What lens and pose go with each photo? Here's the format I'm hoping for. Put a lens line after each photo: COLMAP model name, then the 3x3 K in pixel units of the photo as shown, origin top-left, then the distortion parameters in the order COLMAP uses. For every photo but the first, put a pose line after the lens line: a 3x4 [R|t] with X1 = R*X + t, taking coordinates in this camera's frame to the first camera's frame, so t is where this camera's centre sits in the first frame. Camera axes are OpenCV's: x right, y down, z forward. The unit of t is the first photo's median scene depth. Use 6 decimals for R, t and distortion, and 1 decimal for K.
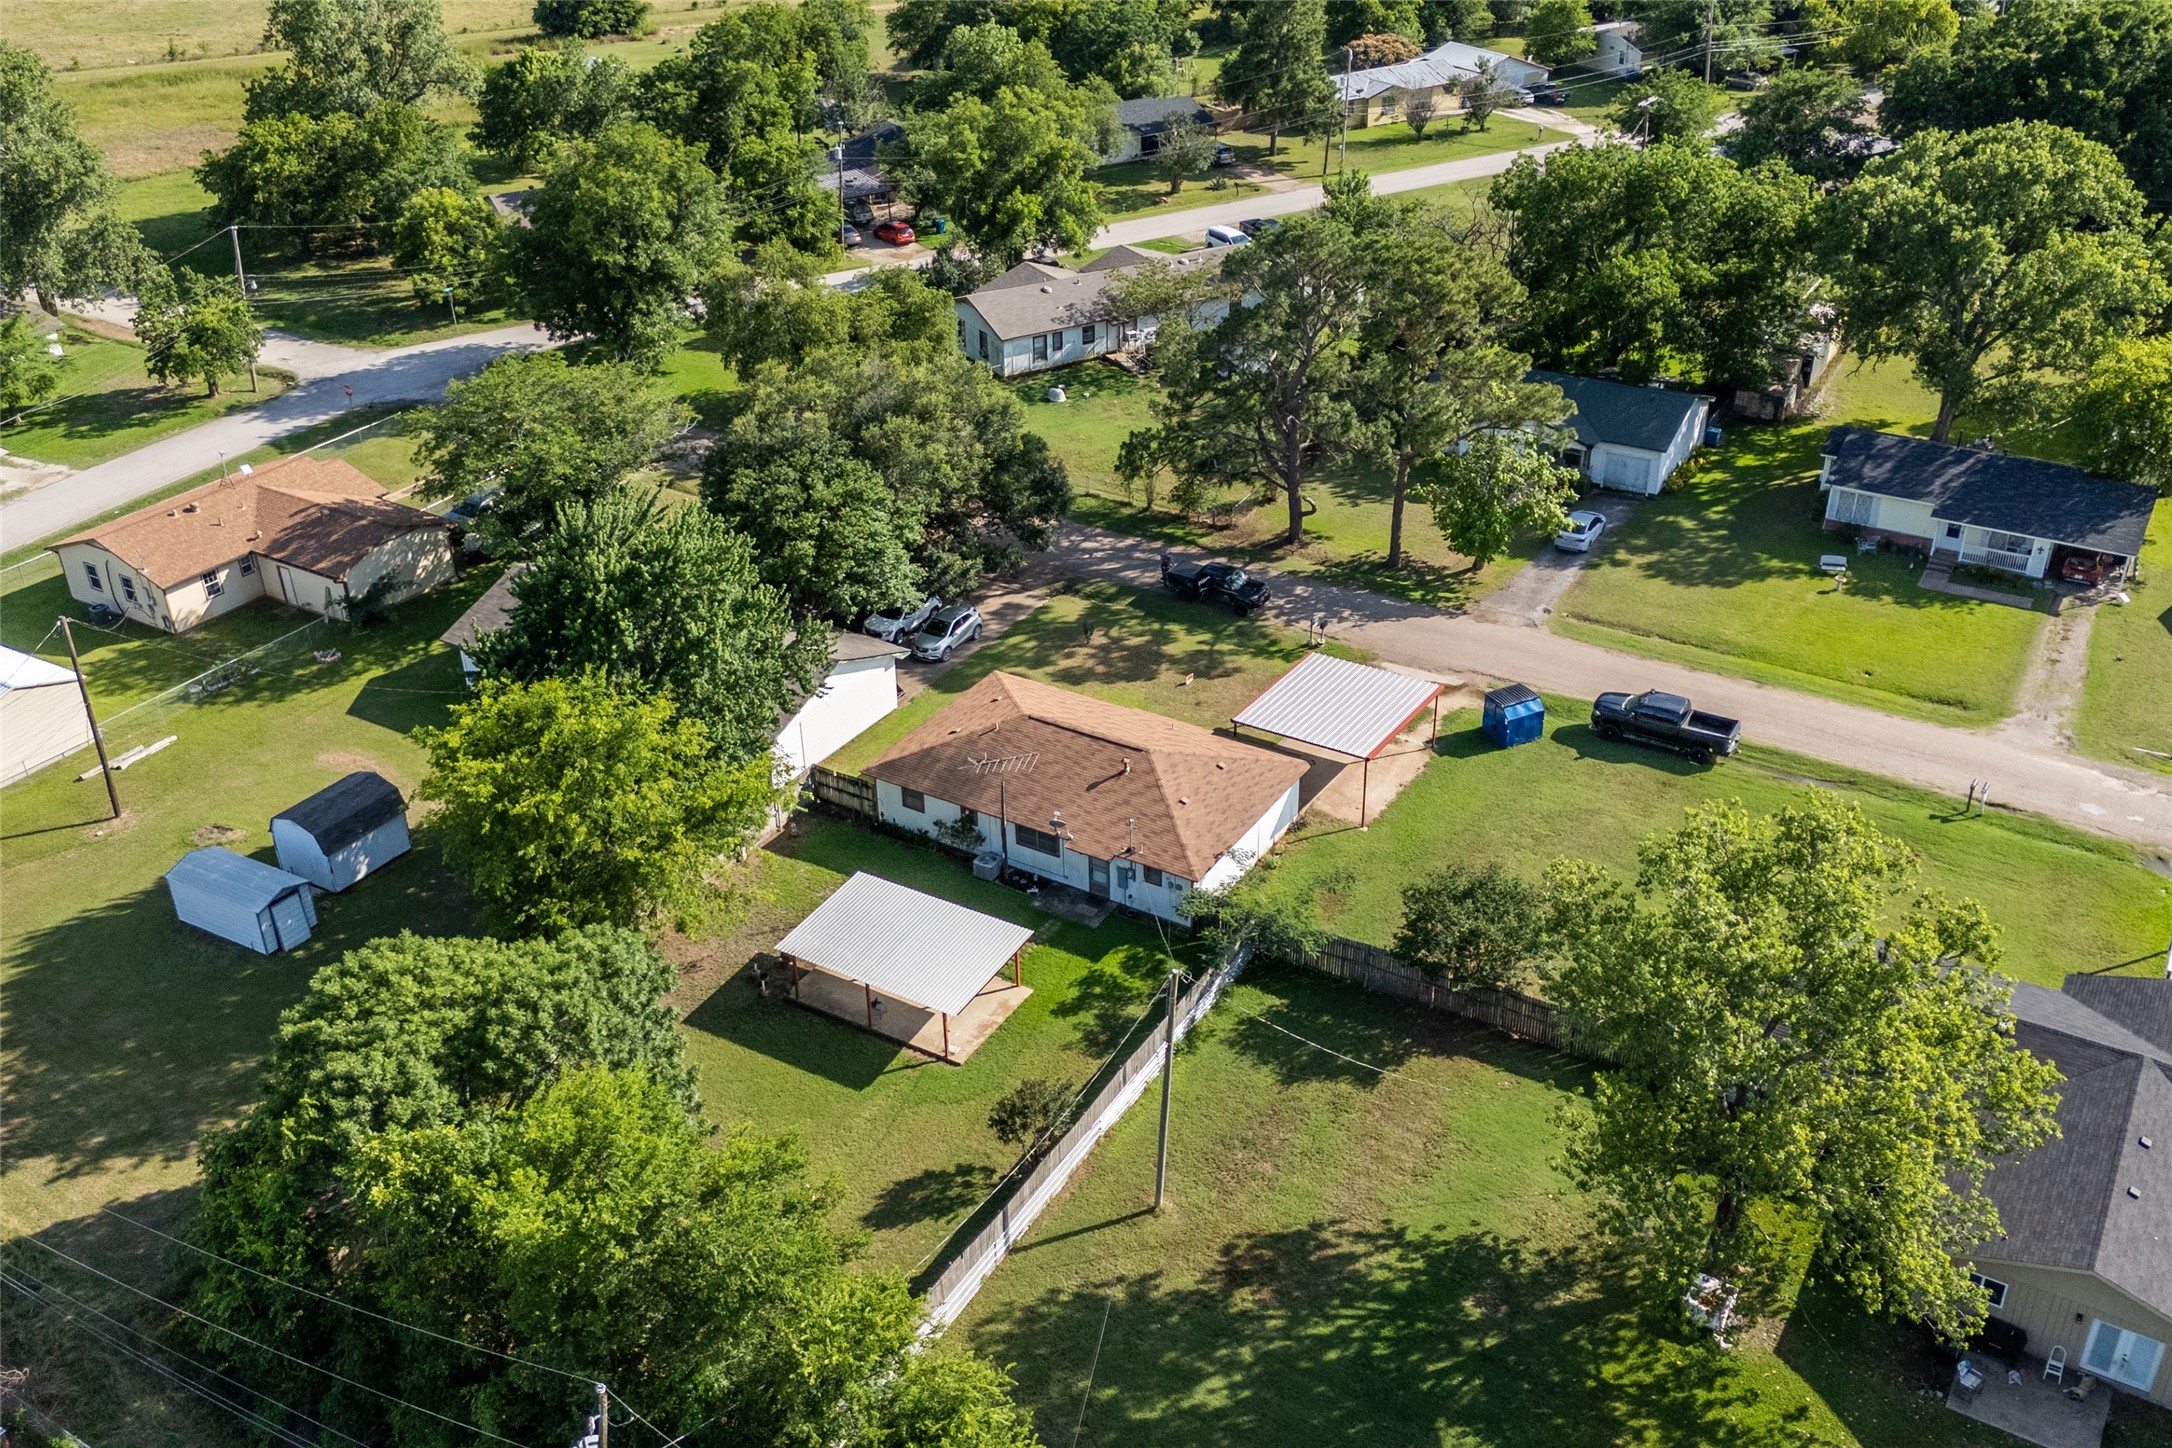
lens RADIAL K [[1795.1, 0, 1097.0], [0, 1795.1, 891.9], [0, 0, 1]] dist [0.005343, -0.005488]
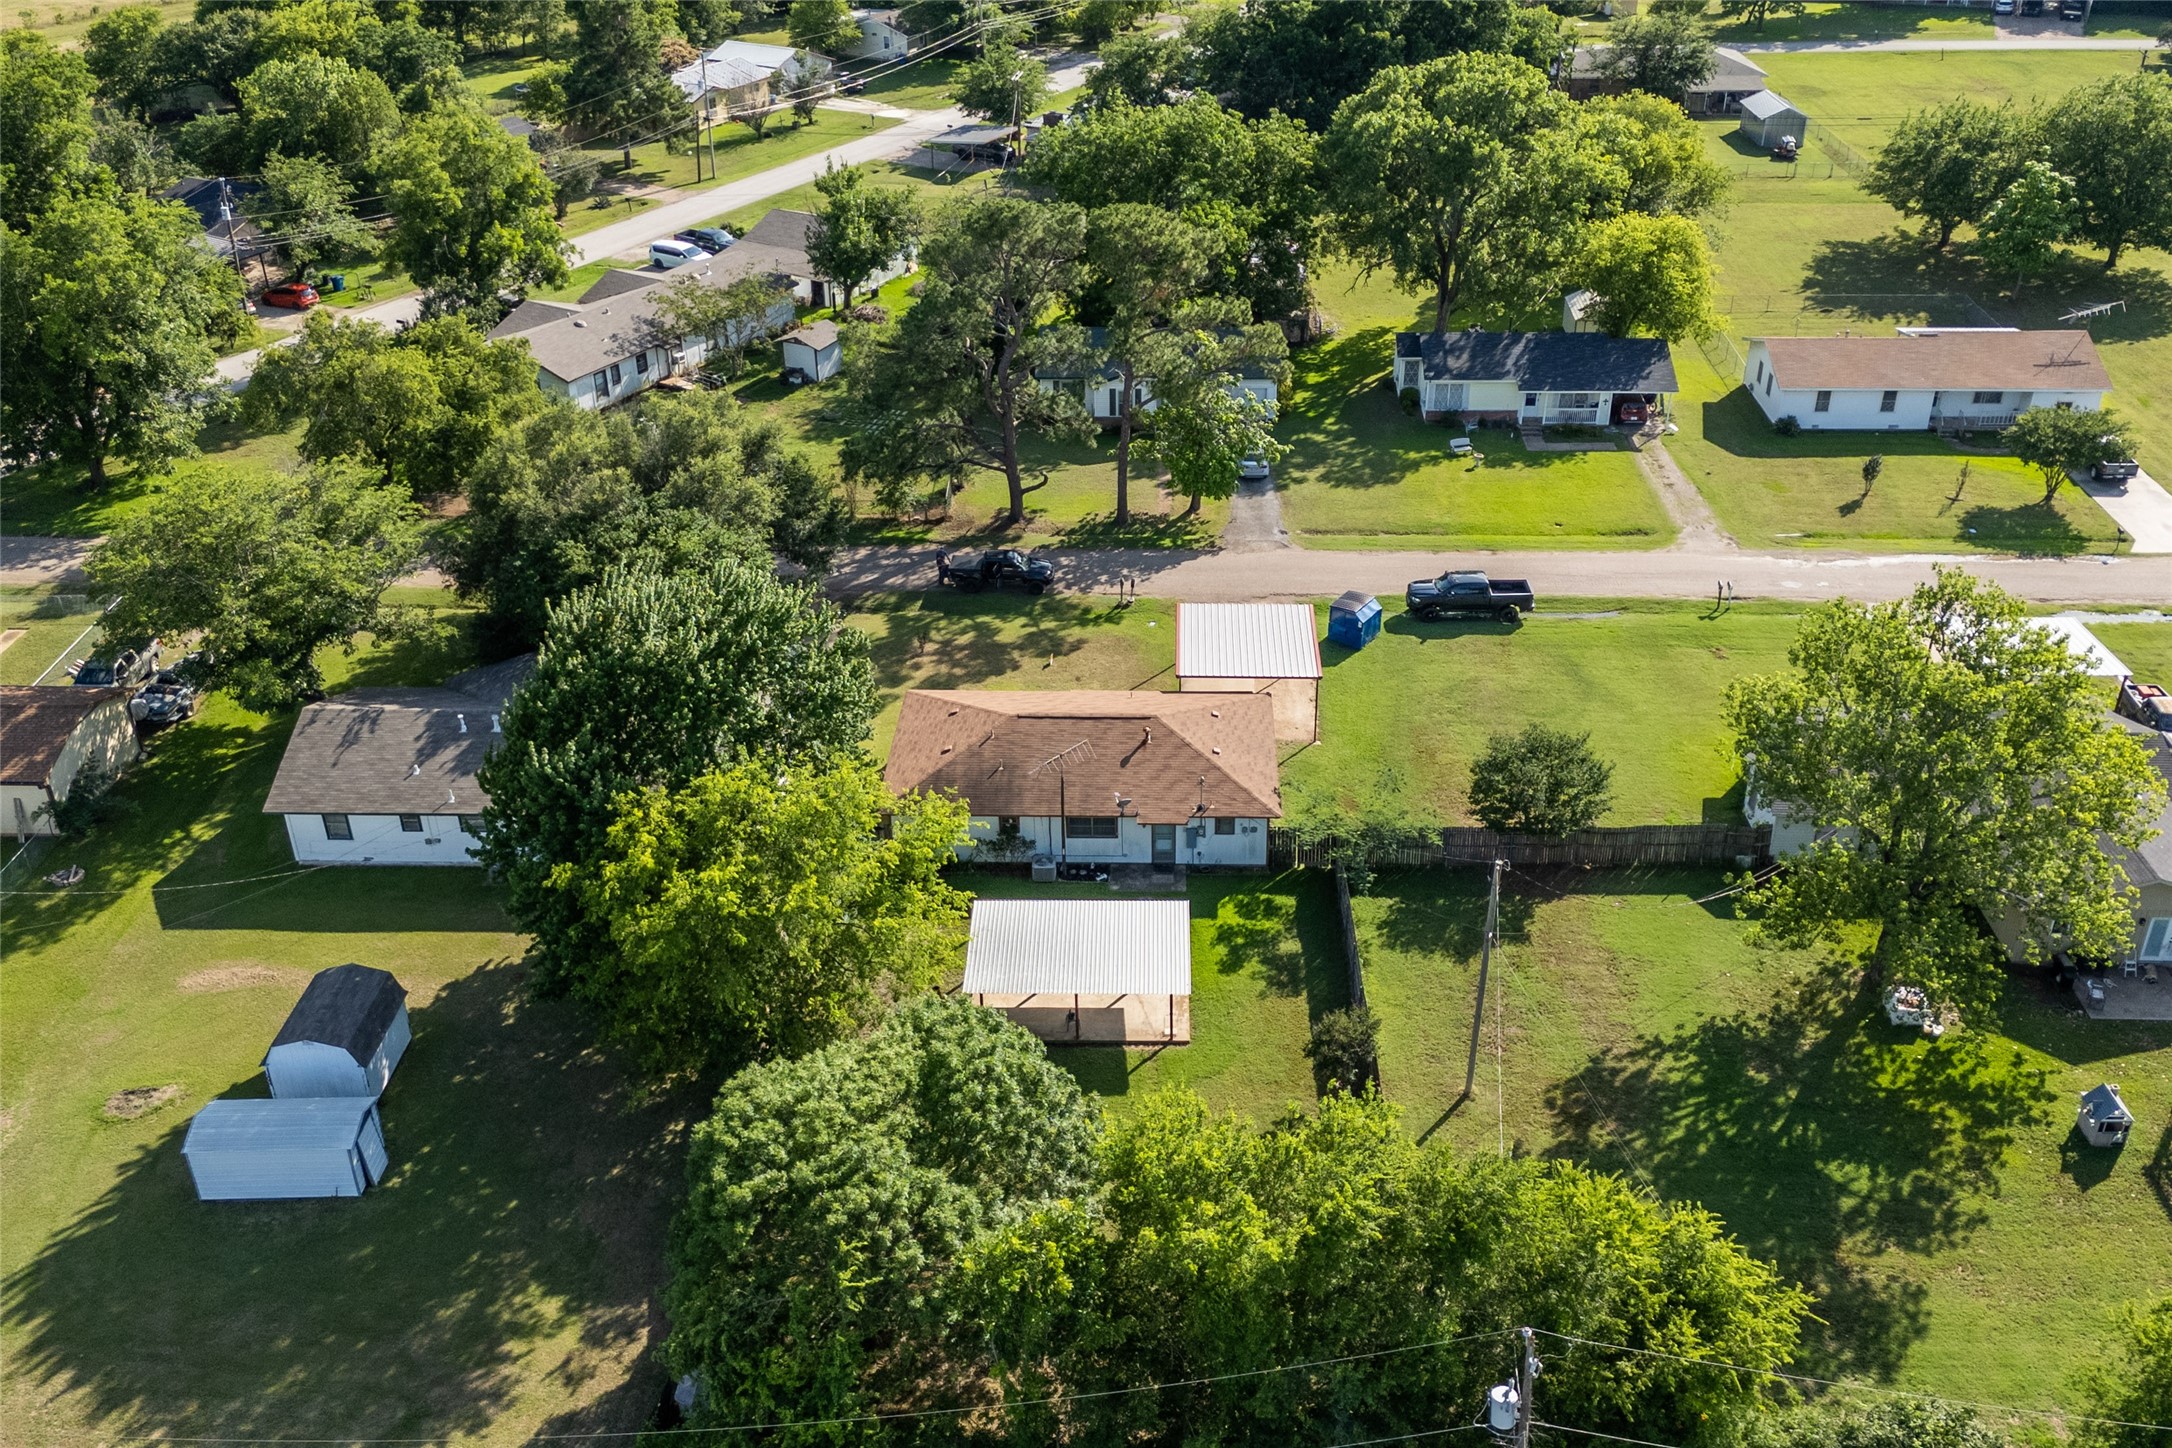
lens RADIAL K [[1805.4, 0, 1142.1], [0, 1805.4, 883.2], [0, 0, 1]] dist [0.110344, -0.300545]
pose [[0.860415, -0.276095, 0.428320, -0.348381], [0.280874, 0.958254, 0.053469, -0.034789], [-0.425202, 0.074299, 0.902044, 0.060946]]
